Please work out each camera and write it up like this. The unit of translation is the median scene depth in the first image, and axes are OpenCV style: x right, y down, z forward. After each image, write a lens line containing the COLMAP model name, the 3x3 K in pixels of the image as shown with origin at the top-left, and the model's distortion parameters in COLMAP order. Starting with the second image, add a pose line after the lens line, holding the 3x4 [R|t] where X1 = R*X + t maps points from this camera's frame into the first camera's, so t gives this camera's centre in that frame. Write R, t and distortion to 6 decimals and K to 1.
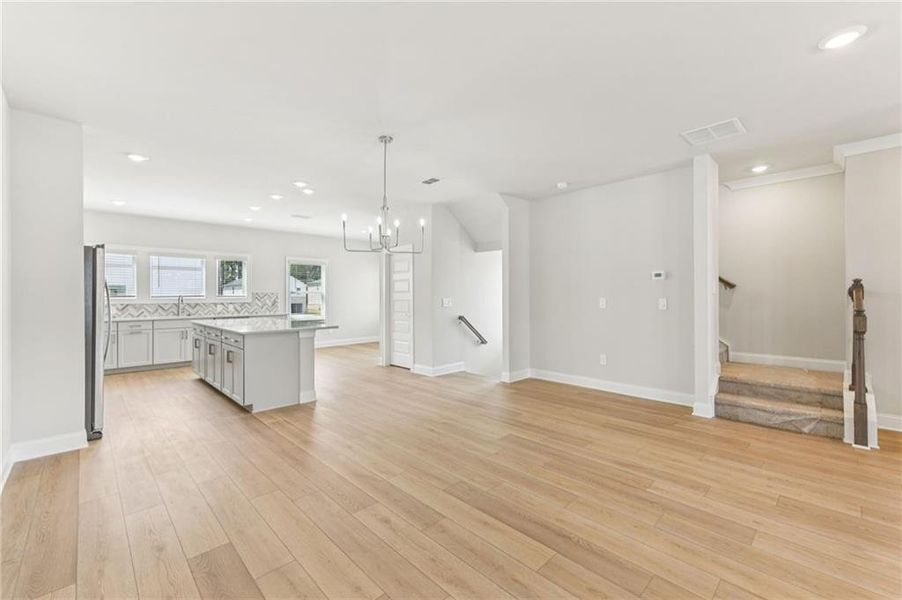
lens RADIAL K [[373.3, 0, 448.6], [0, 373.3, 296.6], [0, 0, 1]] dist [0.002251, 0.000327]
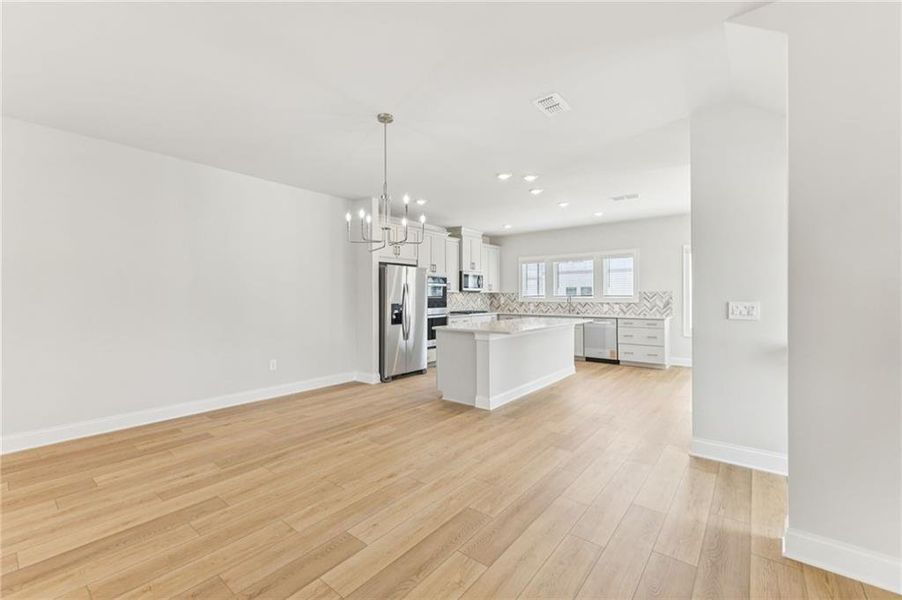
lens RADIAL K [[378.7, 0, 450.6], [0, 378.7, 297.6], [0, 0, 1]] dist [0.001813, 0.000271]
pose [[0.124973, 0.005715, -0.992144, 0.452799], [0.000262, 0.999983, 0.005793, -0.003247], [0.992160, -0.000984, 0.124970, 0.643991]]
